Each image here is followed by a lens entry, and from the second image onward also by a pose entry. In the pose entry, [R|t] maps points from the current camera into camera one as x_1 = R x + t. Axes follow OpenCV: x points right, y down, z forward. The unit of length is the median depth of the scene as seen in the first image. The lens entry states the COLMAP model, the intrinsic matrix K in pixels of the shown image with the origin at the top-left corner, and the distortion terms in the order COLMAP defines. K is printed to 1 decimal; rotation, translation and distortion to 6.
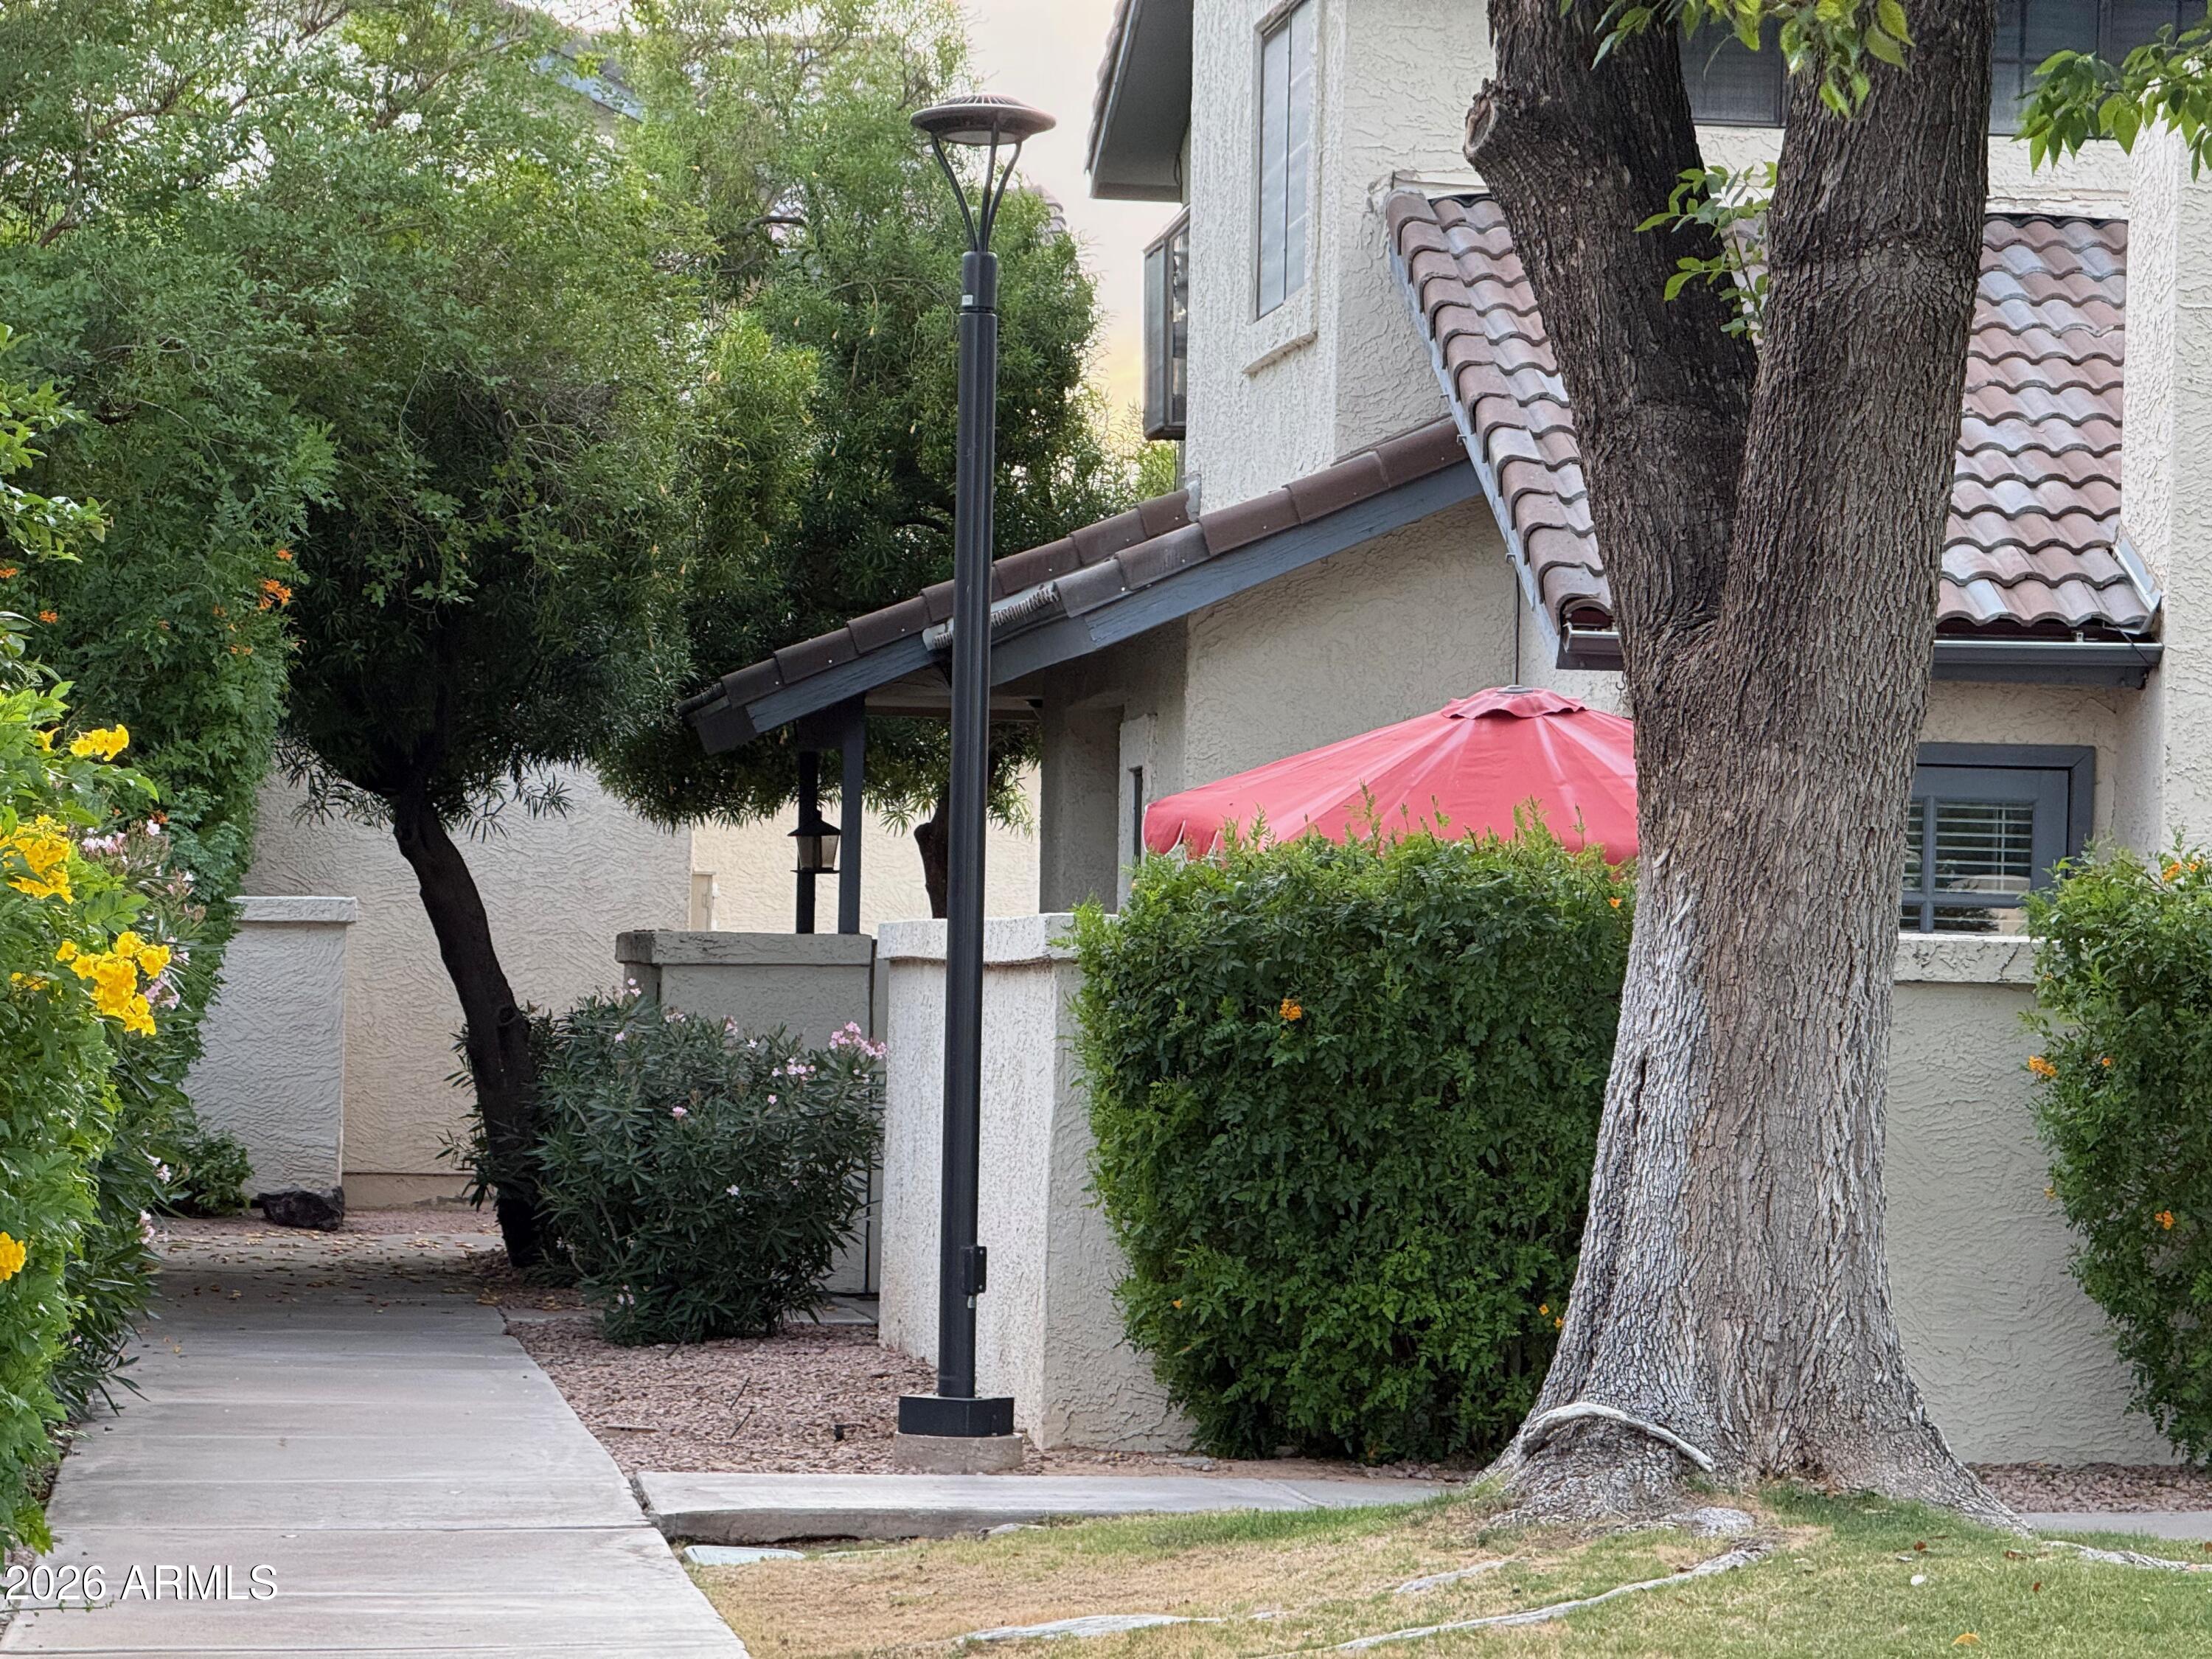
lens RADIAL K [[7735.5, 0, 1106.3], [0, 7735.5, 830.7], [0, 0, 1]] dist [-0.290653, 0.000000]
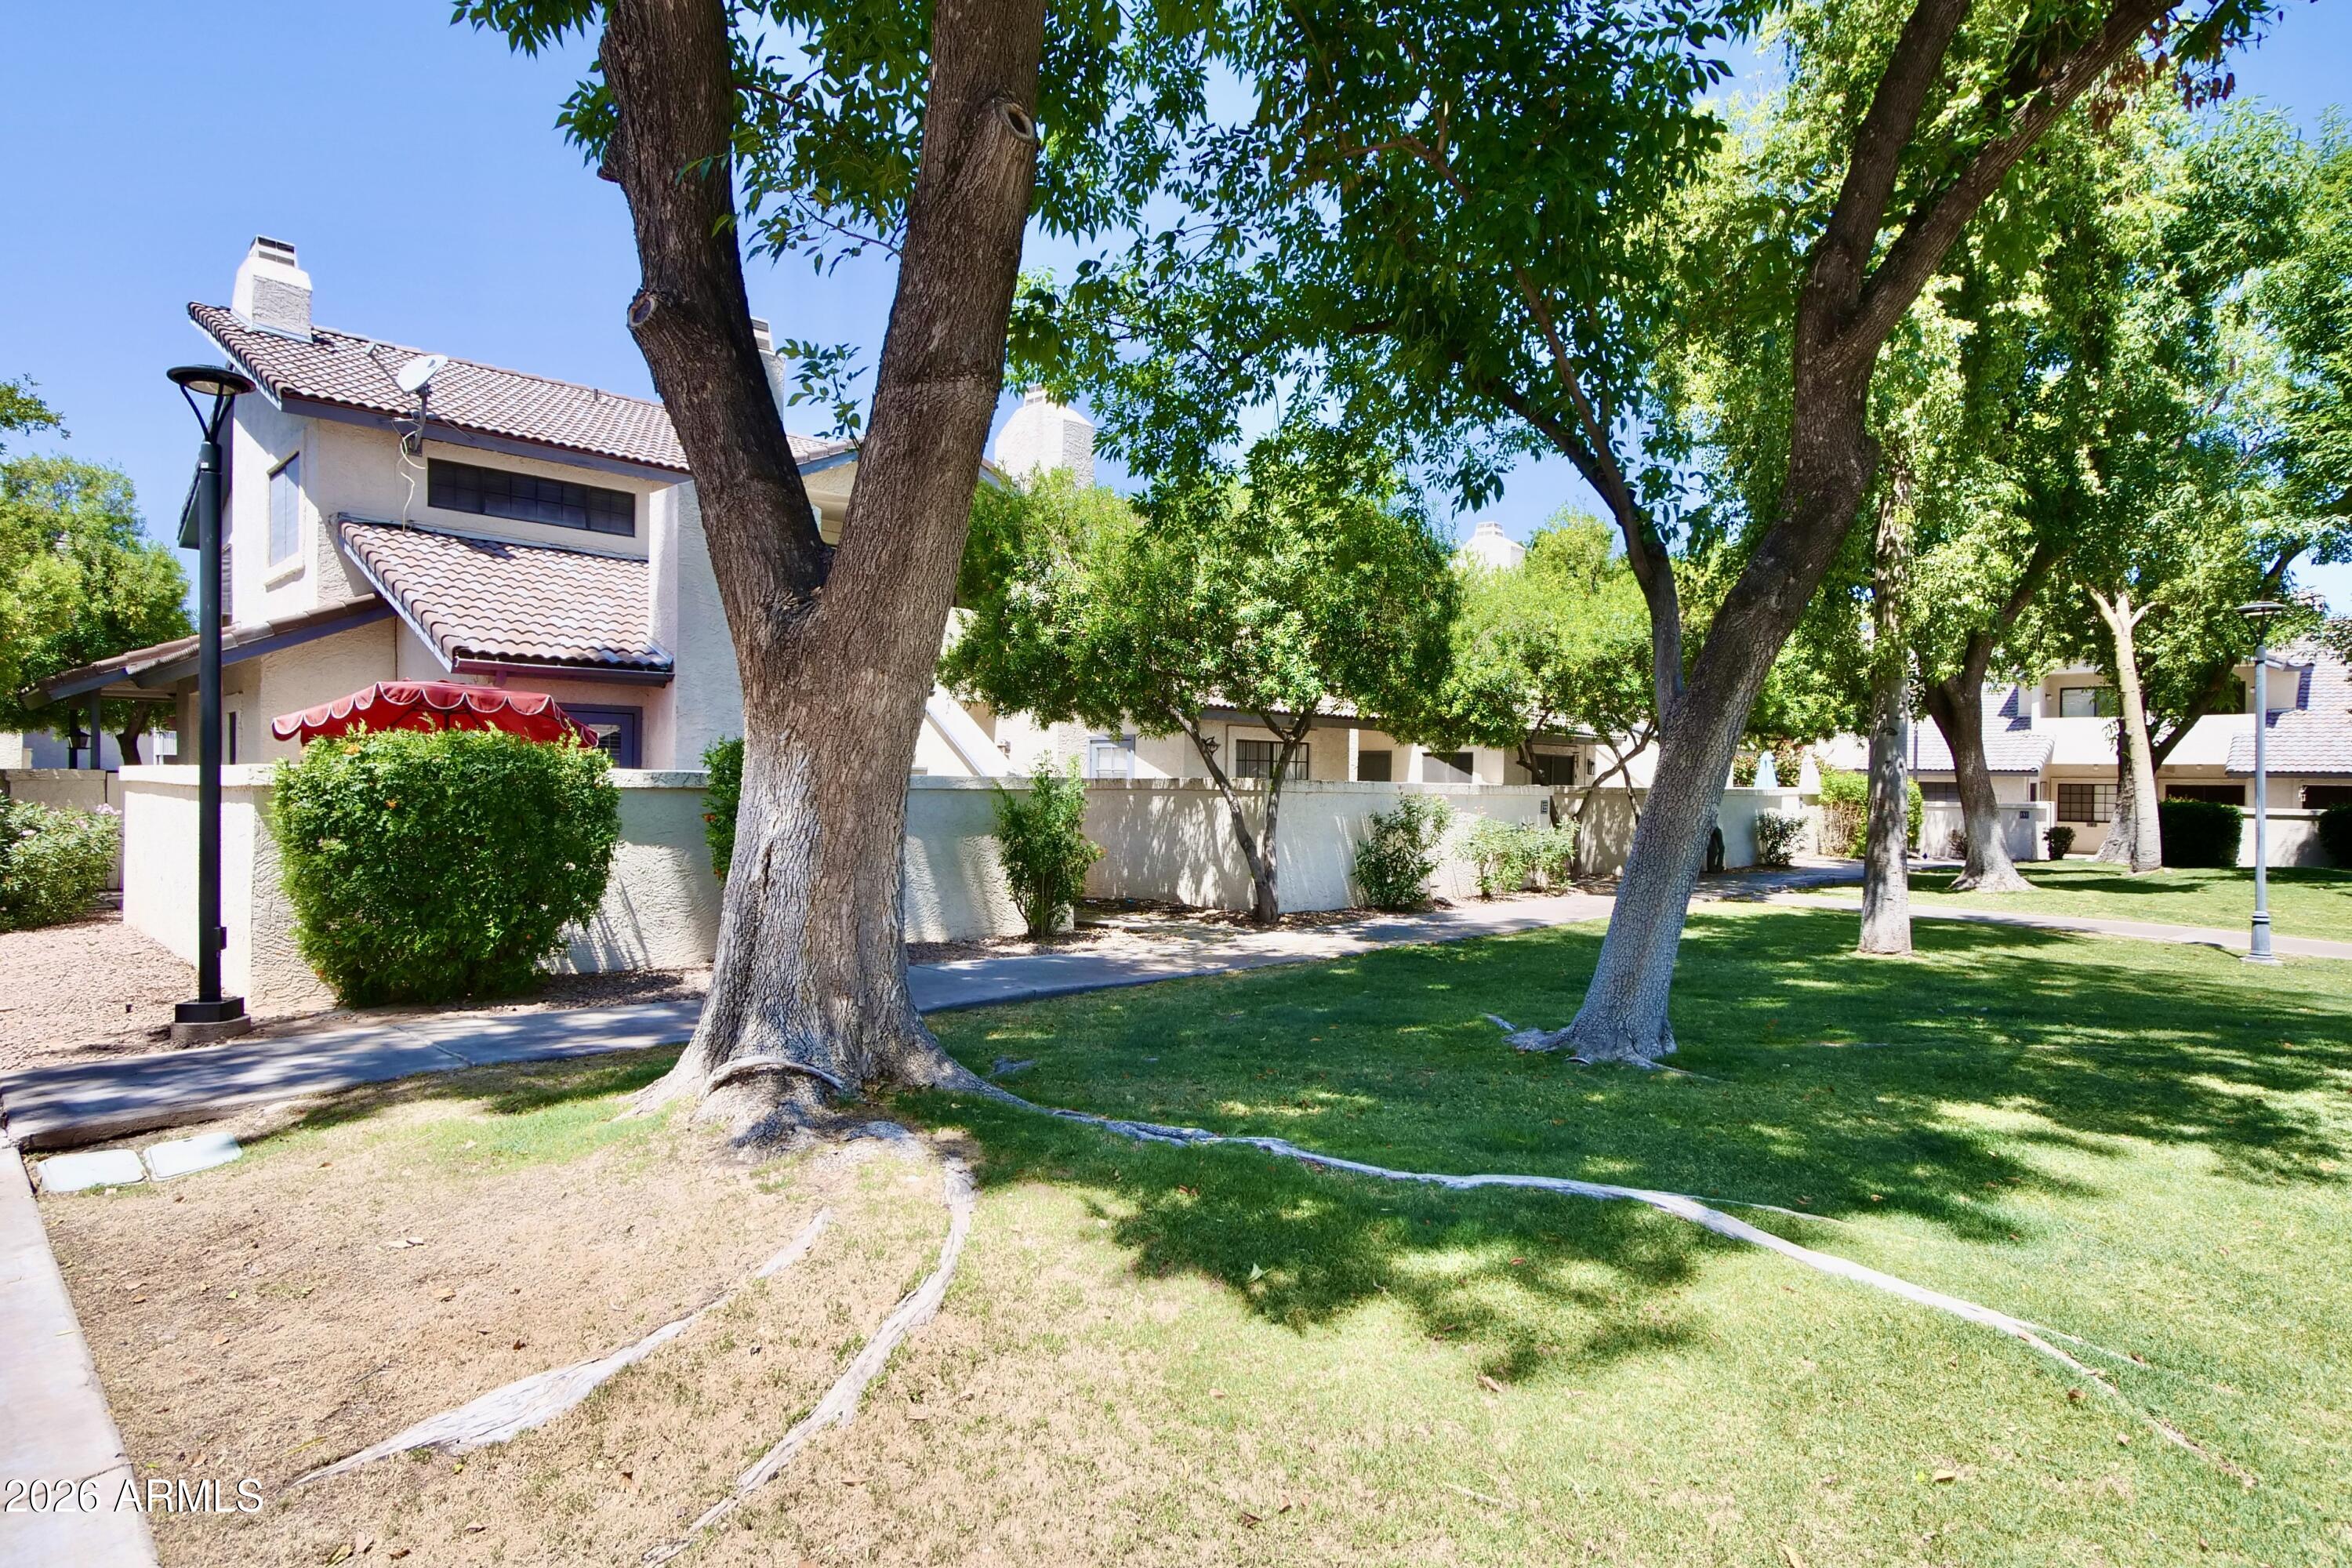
lens RADIAL K [[1252.5, 0, 1173.3], [0, 1252.5, 776.9], [0, 0, 1]] dist [0.001296, 0.000156]
pose [[0.771037, -0.013477, 0.636647, -0.033113], [-0.003659, 0.999666, 0.025593, 0.004589], [-0.636779, -0.022062, 0.770730, 0.583618]]
